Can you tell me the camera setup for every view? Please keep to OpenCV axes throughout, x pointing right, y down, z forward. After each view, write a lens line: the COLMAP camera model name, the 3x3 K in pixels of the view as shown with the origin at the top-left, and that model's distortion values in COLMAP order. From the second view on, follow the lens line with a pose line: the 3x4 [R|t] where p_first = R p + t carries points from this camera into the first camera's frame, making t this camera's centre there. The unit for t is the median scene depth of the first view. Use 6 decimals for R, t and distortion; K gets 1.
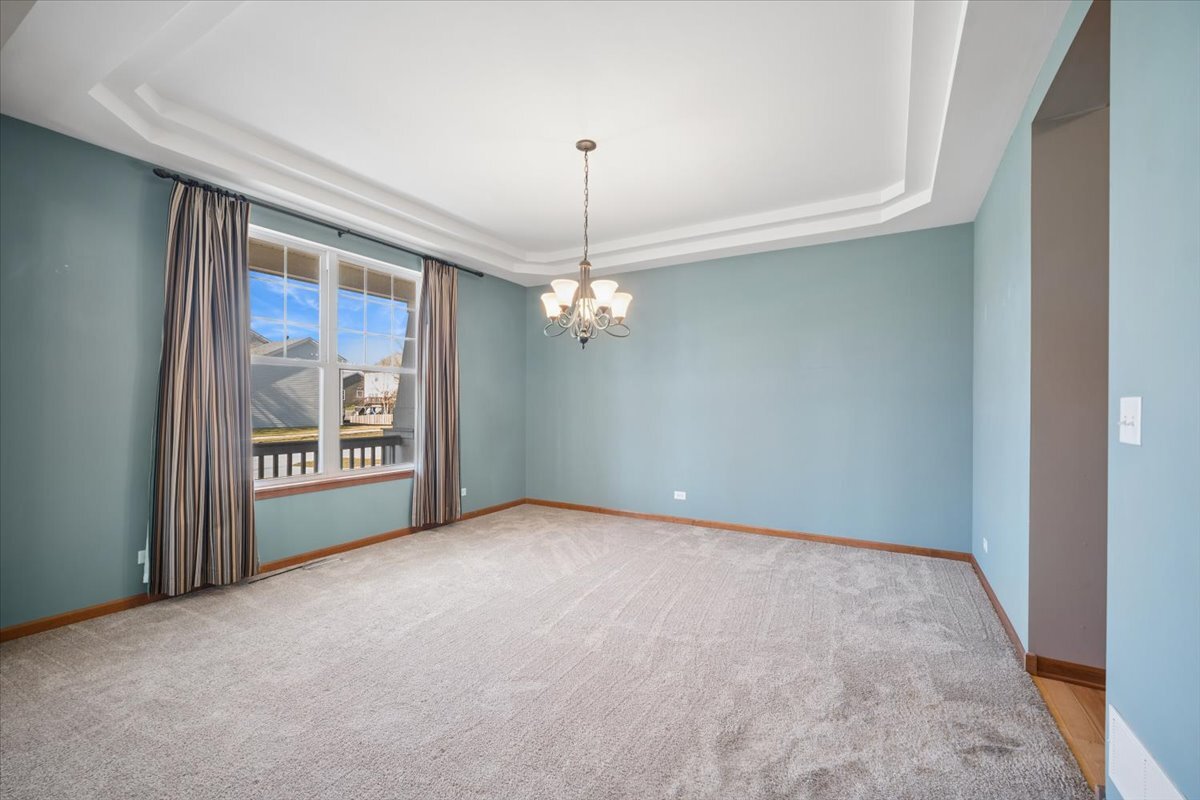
lens RADIAL K [[502.6, 0, 597.4], [0, 502.6, 404.2], [0, 0, 1]] dist [0.000165, -0.000033]
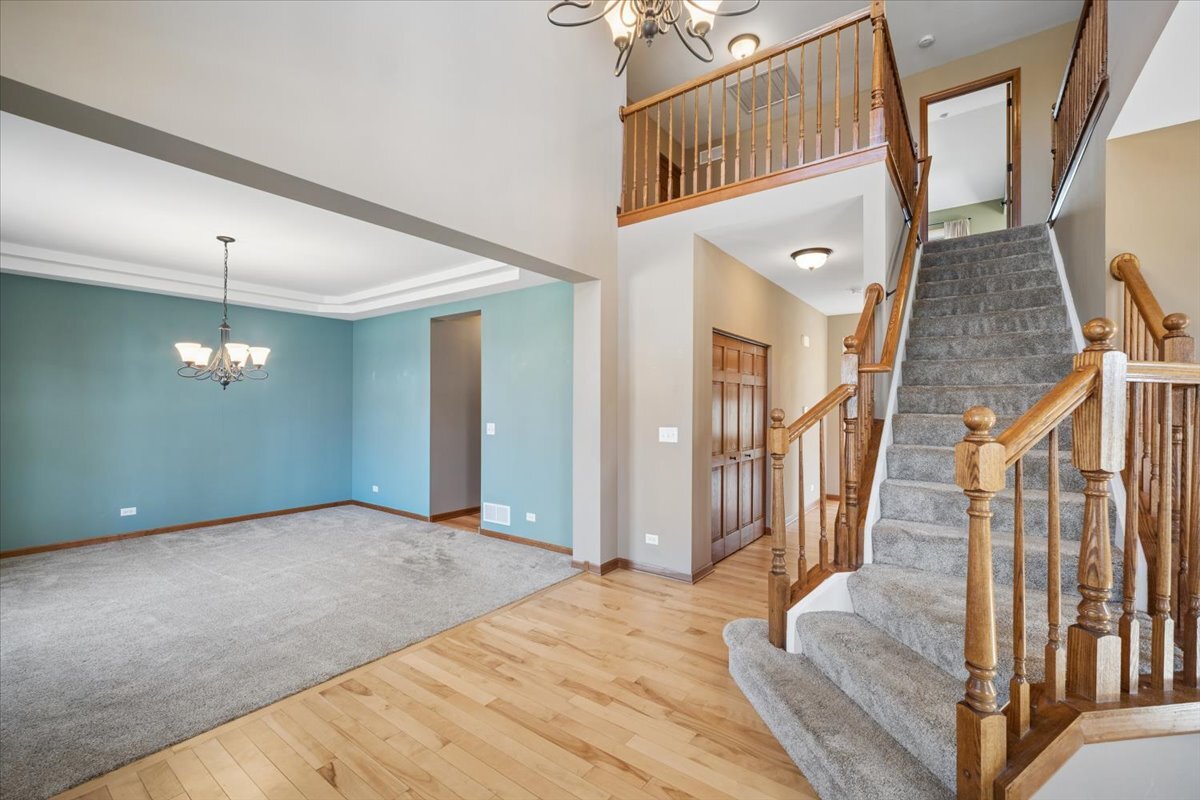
lens RADIAL K [[502.6, 0, 597.4], [0, 502.6, 404.2], [0, 0, 1]] dist [0.000165, -0.000033]
pose [[0.117551, -0.004936, 0.993055, -1.358474], [-0.001968, 0.999985, 0.005204, -0.088195], [-0.993065, -0.002567, 0.117539, -0.160191]]
